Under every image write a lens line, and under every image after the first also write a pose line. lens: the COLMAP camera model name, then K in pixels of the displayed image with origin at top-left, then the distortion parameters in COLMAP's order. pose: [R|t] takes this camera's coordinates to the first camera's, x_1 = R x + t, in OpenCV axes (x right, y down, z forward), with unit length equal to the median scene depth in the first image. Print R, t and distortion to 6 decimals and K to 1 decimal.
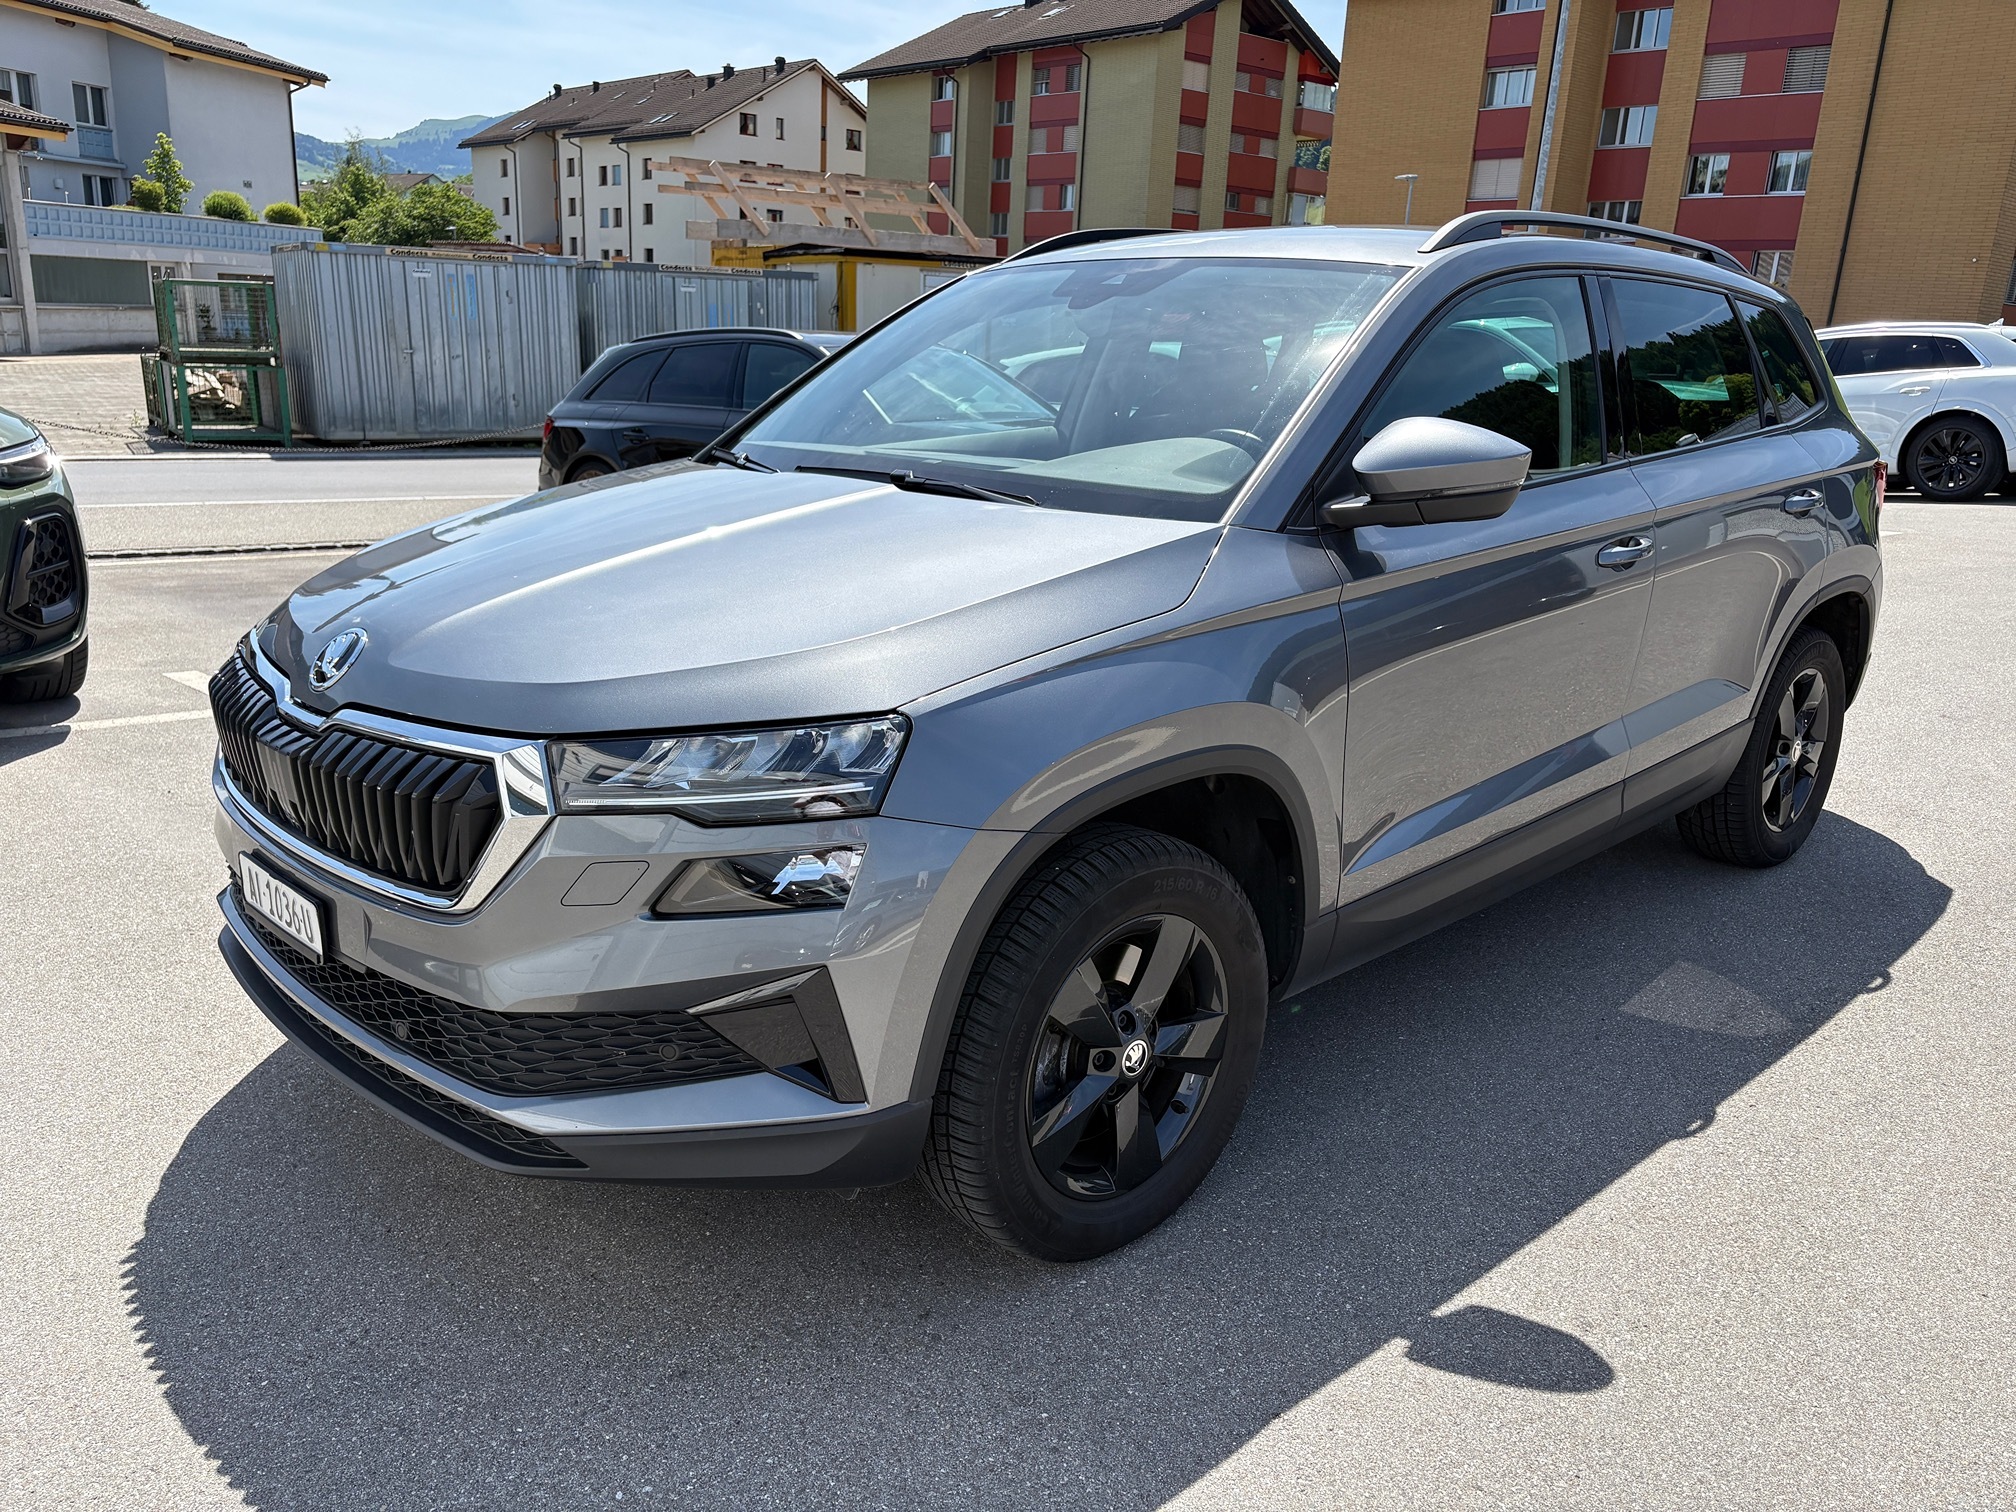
lens RADIAL K [[1522.0, 0, 977.9], [0, 1522.0, 745.8], [0, 0, 1]] dist [0.057312, -0.078565]
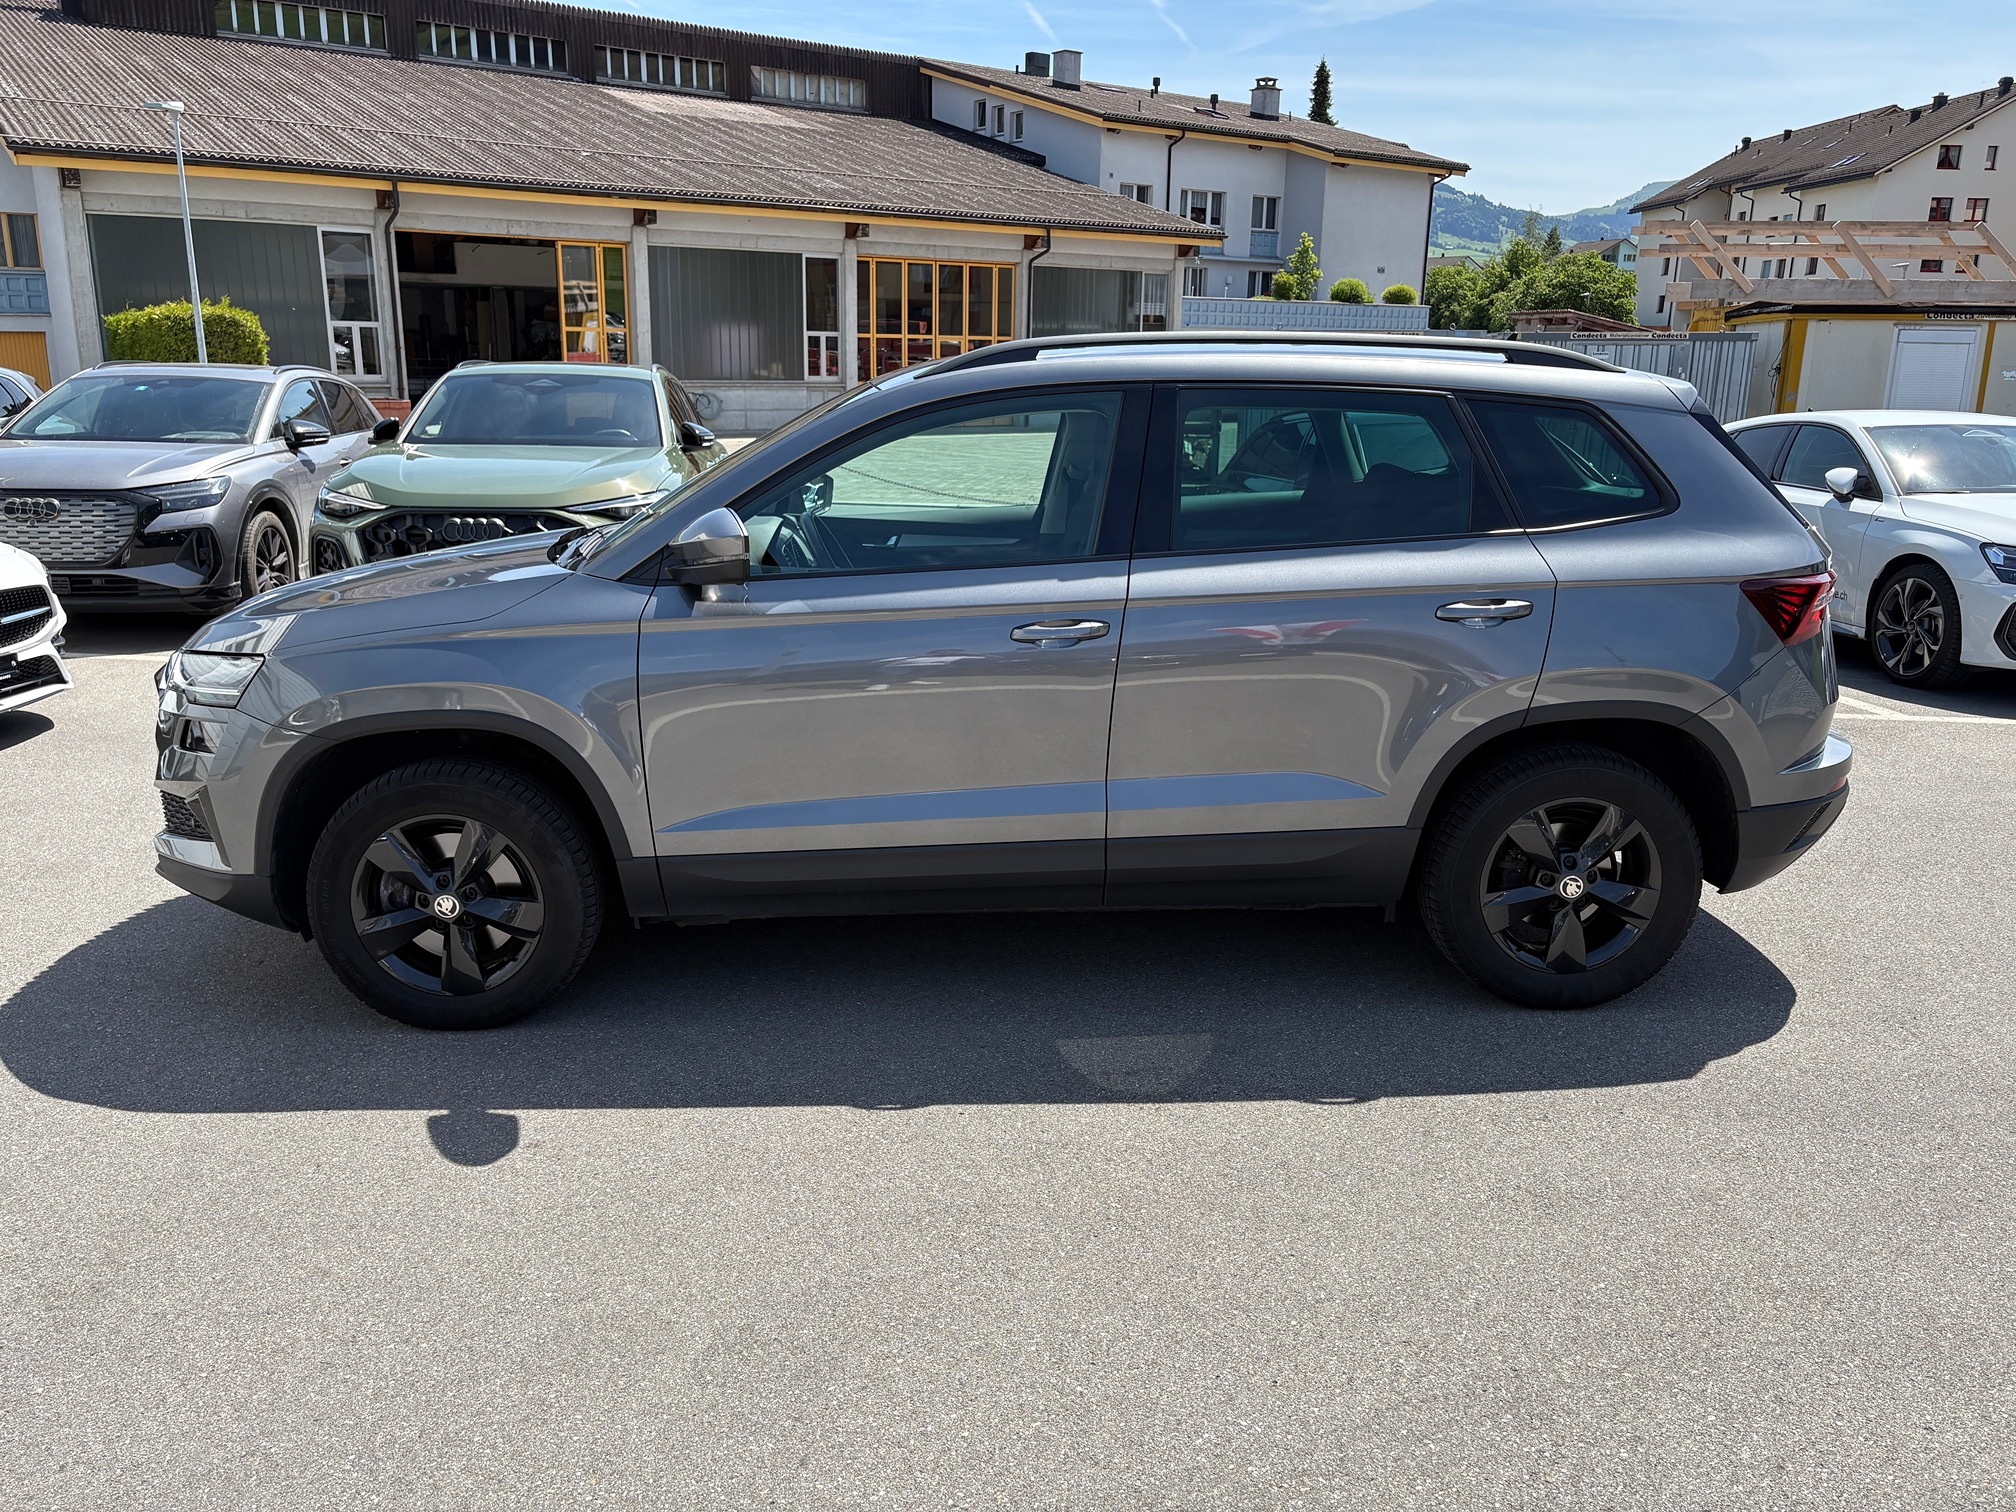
lens RADIAL K [[1474.4, 0, 1104.8], [0, 1474.4, 755.5], [0, 0, 1]] dist [0.149949, -0.148592]
pose [[0.755579, 0.151936, -0.637193, 0.230156], [-0.165977, 0.985392, 0.038149, -0.017425], [0.633681, 0.076935, 0.769759, 0.031553]]
